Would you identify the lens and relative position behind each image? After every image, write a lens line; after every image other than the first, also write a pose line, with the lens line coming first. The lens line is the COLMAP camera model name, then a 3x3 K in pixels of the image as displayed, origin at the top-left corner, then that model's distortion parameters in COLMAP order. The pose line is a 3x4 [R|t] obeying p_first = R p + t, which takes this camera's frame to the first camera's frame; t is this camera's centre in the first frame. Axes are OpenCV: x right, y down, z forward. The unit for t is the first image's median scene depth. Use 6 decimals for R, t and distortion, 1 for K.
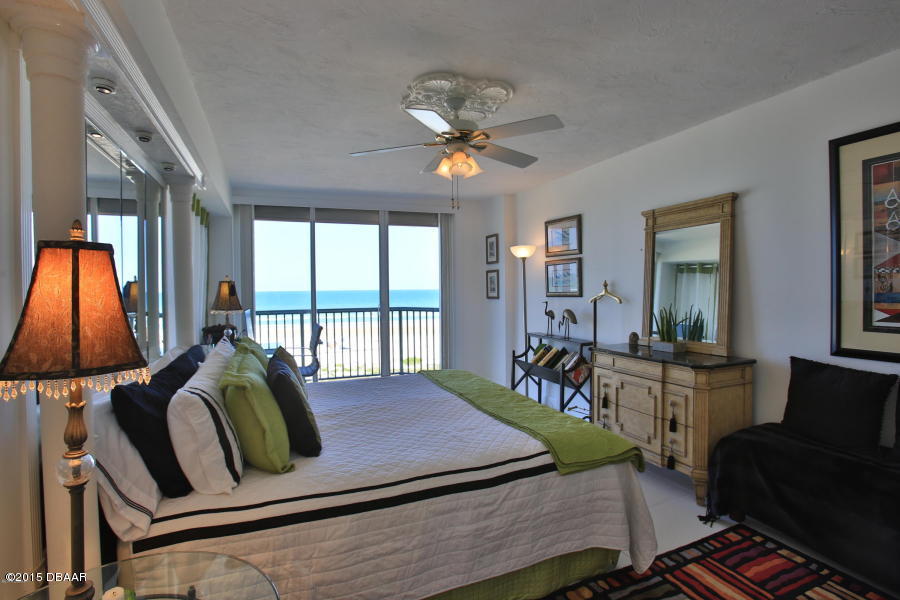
lens RADIAL K [[437.7, 0, 445.8], [0, 437.7, 297.2], [0, 0, 1]] dist [-0.080094, 0.031267]
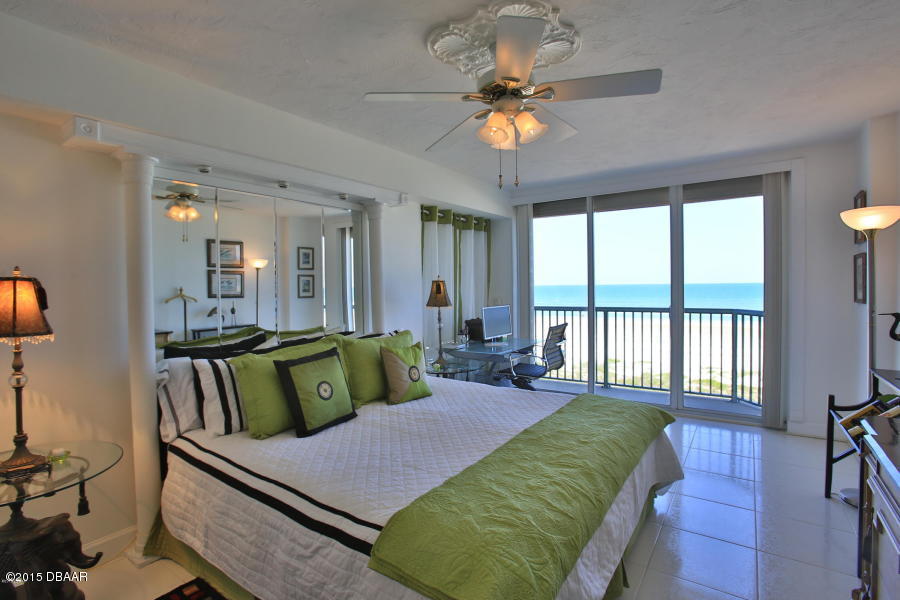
lens RADIAL K [[434.0, 0, 435.5], [0, 434.0, 289.5], [0, 0, 1]] dist [-0.133434, 0.072871]
pose [[0.537263, 0.007841, -0.843378, 0.284396], [-0.006735, 0.999965, 0.005006, -0.011552], [0.843388, 0.002991, 0.537297, 0.235910]]
